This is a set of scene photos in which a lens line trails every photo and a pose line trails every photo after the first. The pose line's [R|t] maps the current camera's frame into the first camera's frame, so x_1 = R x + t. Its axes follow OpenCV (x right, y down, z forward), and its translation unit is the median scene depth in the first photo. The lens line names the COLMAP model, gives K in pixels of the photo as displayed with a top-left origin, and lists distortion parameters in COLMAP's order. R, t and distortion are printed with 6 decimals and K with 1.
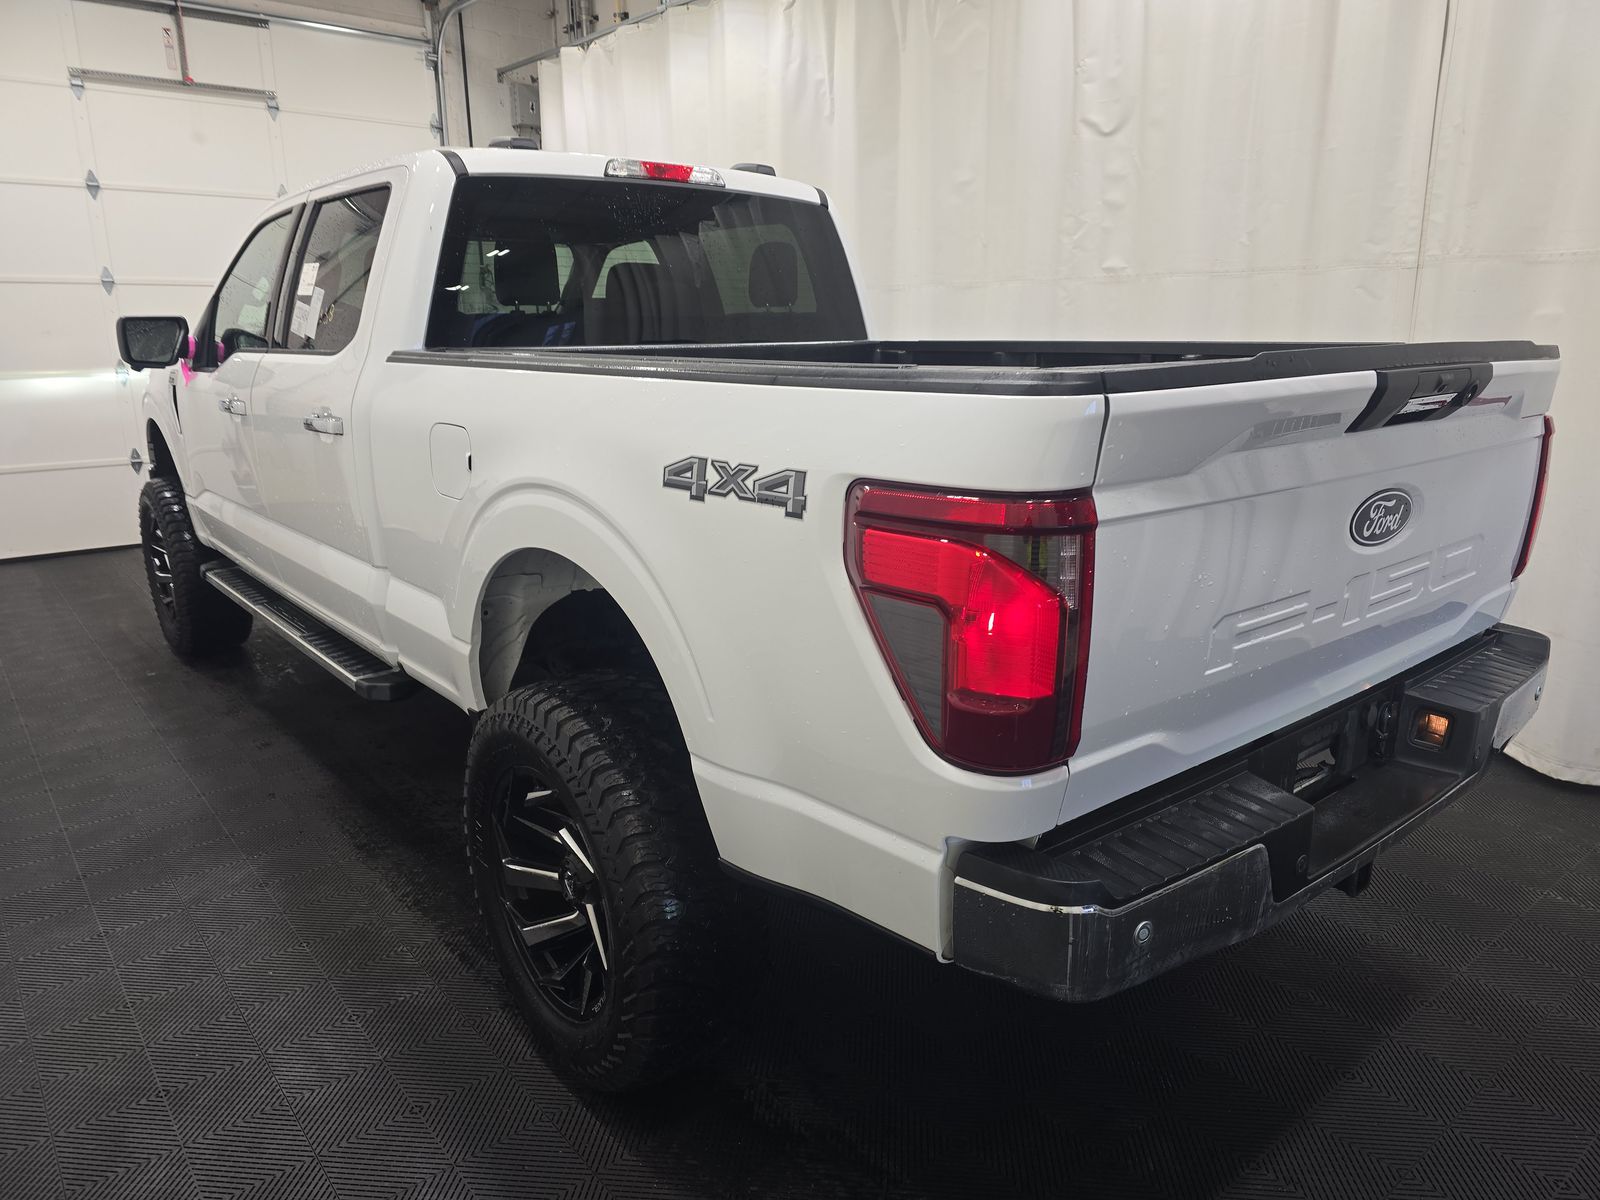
lens RADIAL K [[1140.7, 0, 809.3], [0, 1140.7, 607.4], [0, 0, 1]] dist [-0.001328, -0.016406]
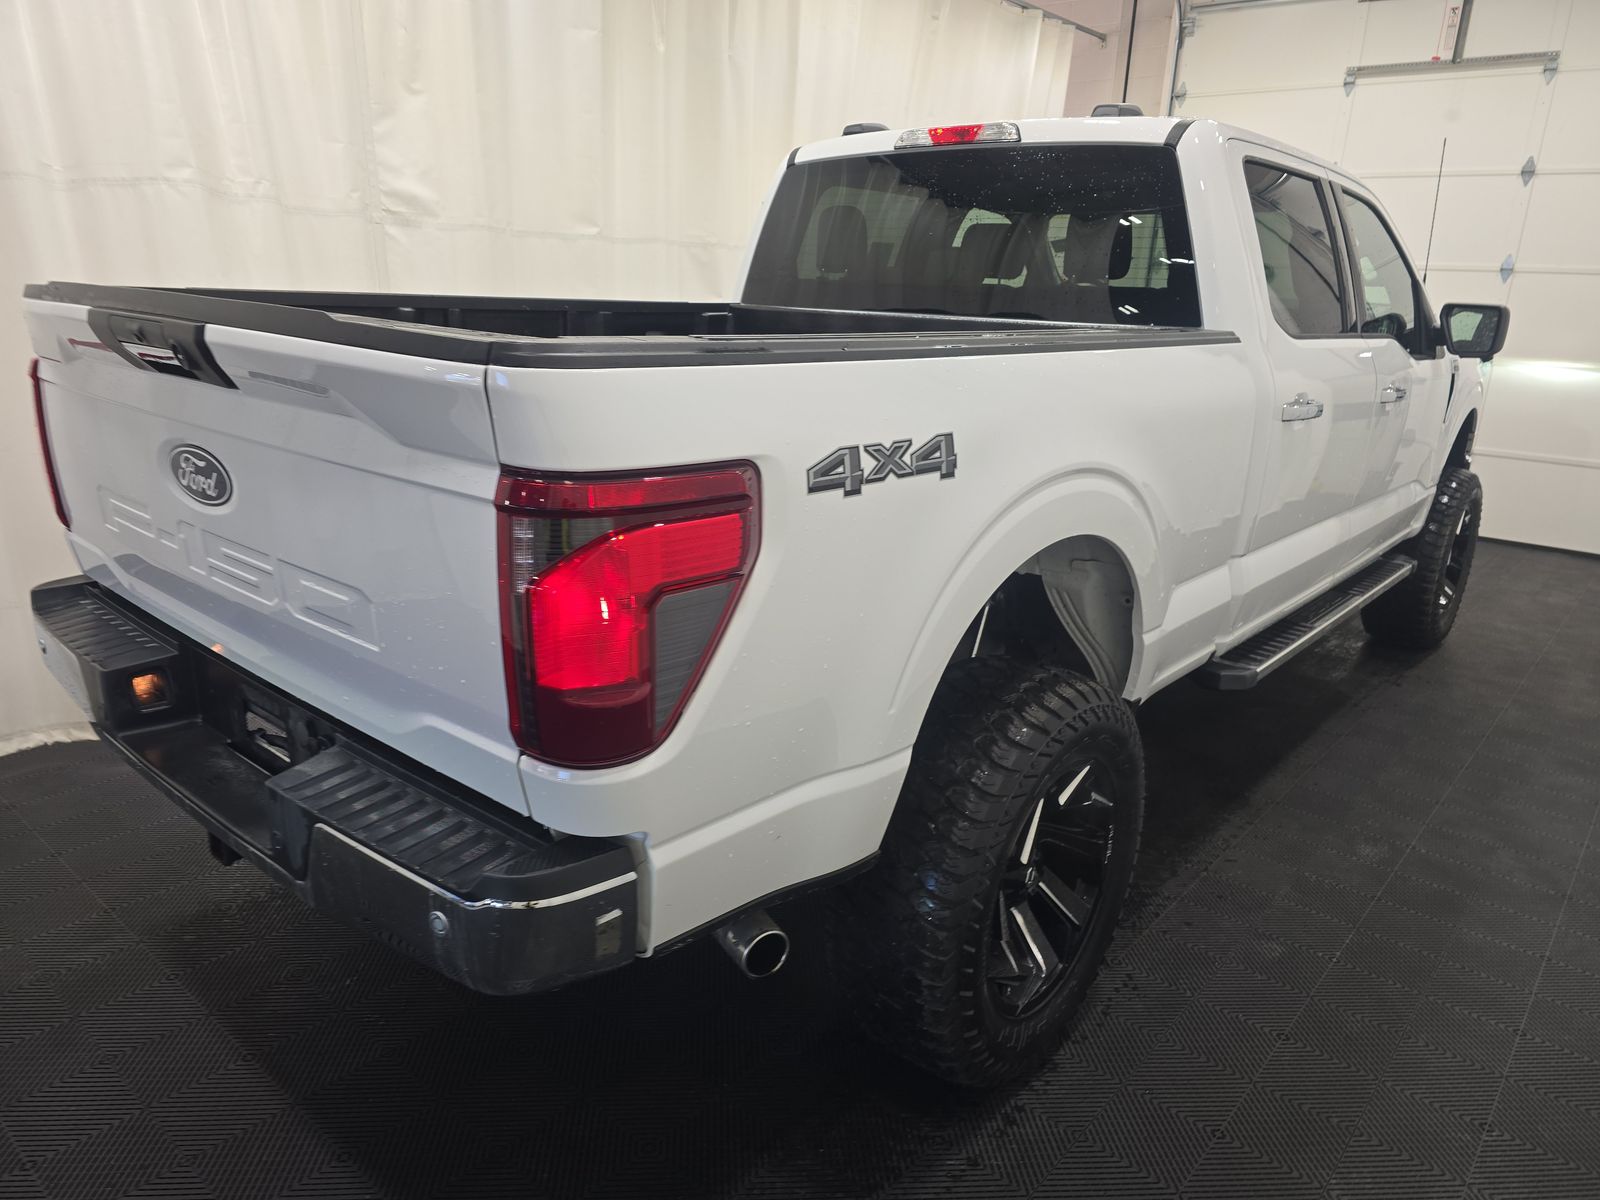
lens RADIAL K [[1140.7, 0, 809.3], [0, 1140.7, 607.4], [0, 0, 1]] dist [-0.001328, -0.016406]
pose [[-0.132180, -0.266887, 0.954620, -0.997823], [0.209386, 0.933820, 0.290064, -0.286806], [-0.968858, 0.238224, -0.067550, 1.156489]]
